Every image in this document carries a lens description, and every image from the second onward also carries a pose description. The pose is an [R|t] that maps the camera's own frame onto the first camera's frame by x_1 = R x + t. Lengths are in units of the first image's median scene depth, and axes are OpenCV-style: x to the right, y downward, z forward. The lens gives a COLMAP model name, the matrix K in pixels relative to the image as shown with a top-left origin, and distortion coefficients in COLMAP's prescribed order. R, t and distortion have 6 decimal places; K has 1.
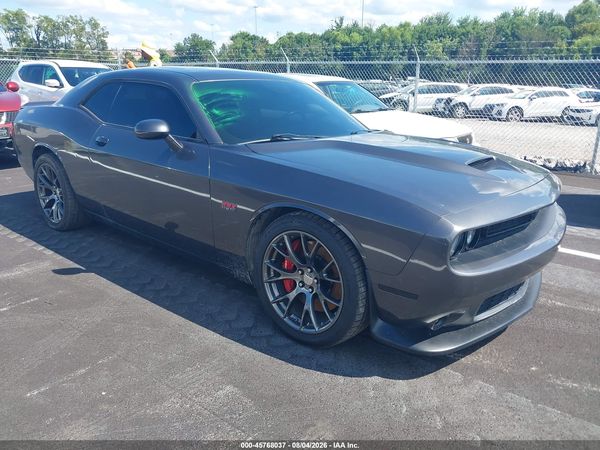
lens RADIAL K [[477.0, 0, 300.0], [0, 477.0, 225.0], [0, 0, 1]] dist [0.001561, -0.001080]
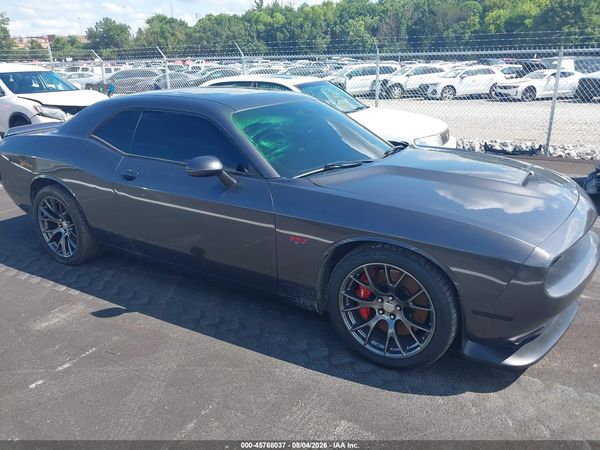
lens RADIAL K [[477.0, 0, 300.0], [0, 477.0, 225.0], [0, 0, 1]] dist [0.001561, -0.001080]
pose [[0.987790, -0.084674, 0.130775, -0.176720], [0.079913, 0.995948, 0.041247, -0.073429], [-0.133737, -0.030293, 0.990554, -0.003333]]
